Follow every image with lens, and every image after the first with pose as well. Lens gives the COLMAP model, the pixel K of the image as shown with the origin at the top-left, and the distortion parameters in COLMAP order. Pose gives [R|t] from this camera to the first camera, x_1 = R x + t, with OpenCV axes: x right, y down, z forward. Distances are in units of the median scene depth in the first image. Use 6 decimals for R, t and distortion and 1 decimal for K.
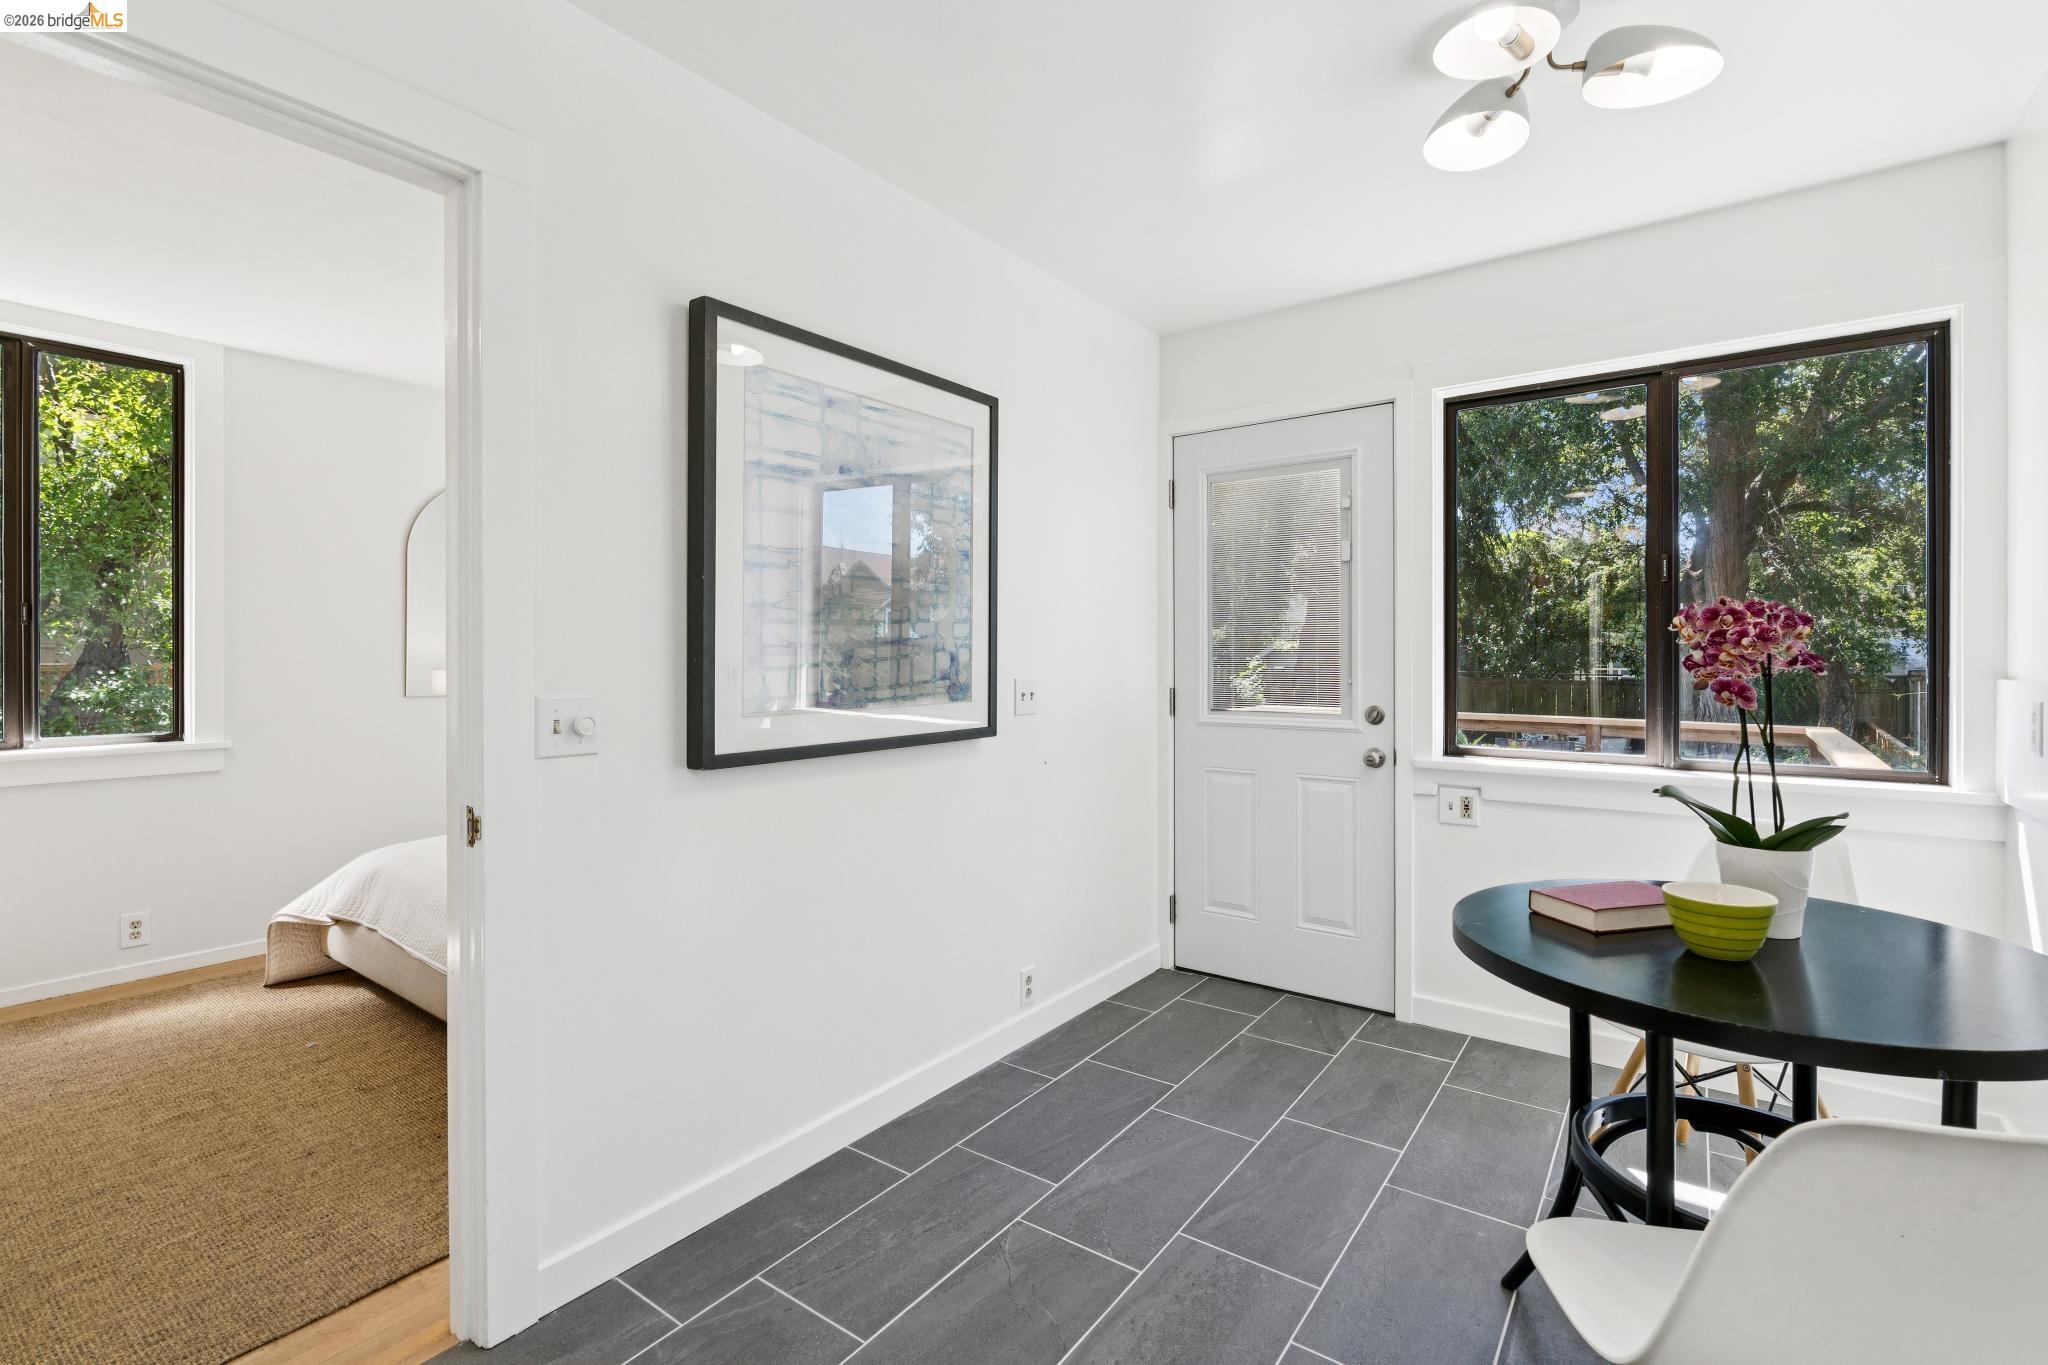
lens RADIAL K [[936.9, 0, 1021.6], [0, 936.9, 665.4], [0, 0, 1]] dist [0.001513, 0.000354]
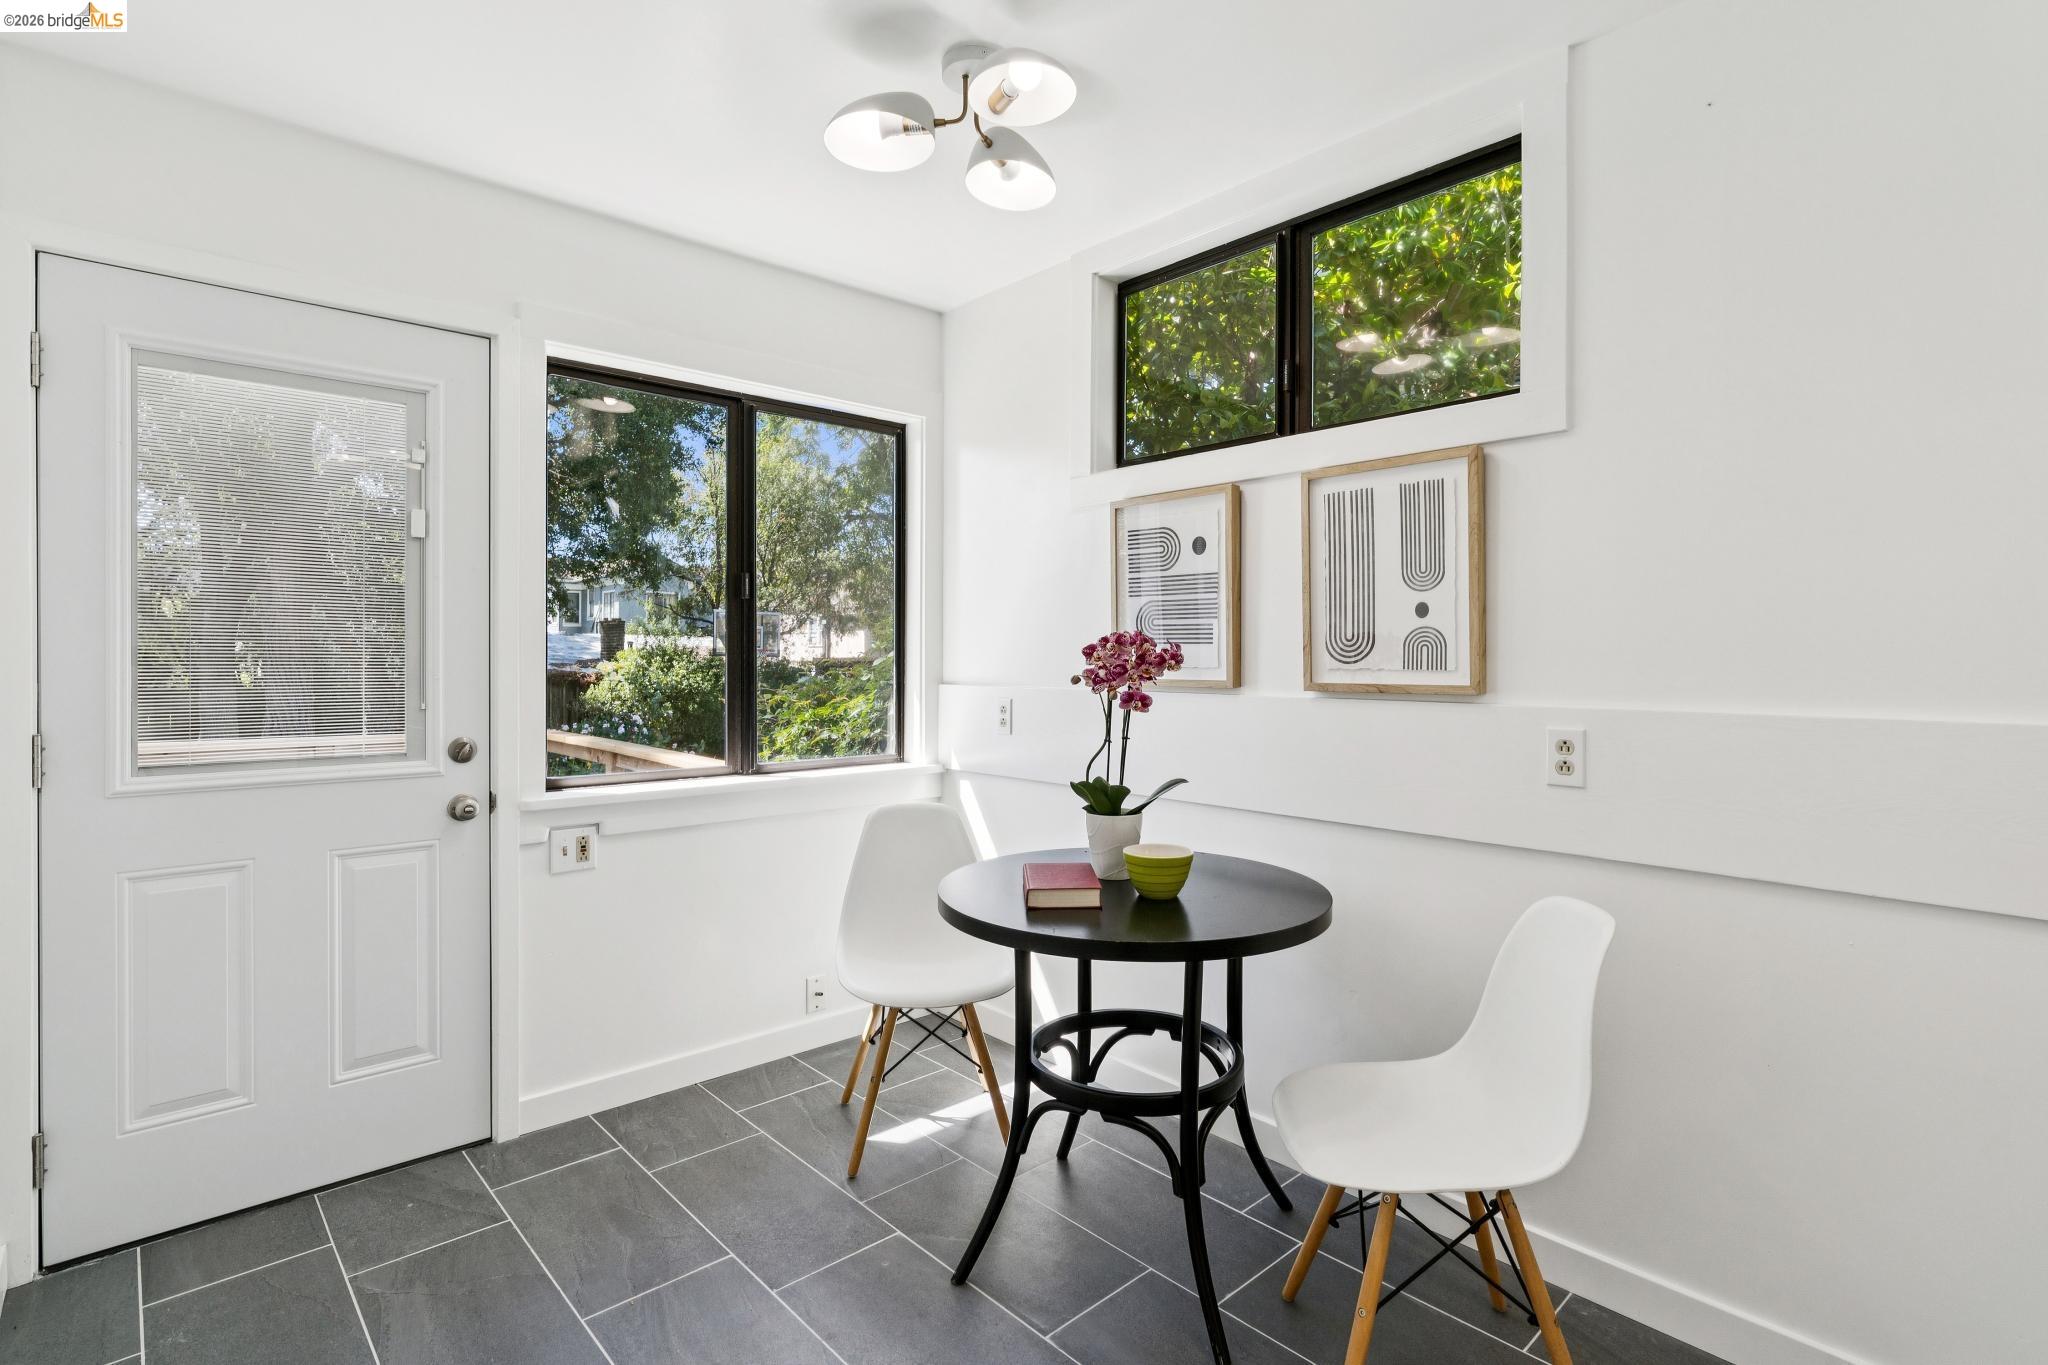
lens RADIAL K [[982.7, 0, 1022.8], [0, 982.7, 672.0], [0, 0, 1]] dist [-0.002389, 0.000272]
pose [[0.194625, -0.008073, 0.980844, -0.314832], [0.010508, 0.999926, 0.006145, -0.009800], [-0.980821, 0.009111, 0.194696, 0.429563]]
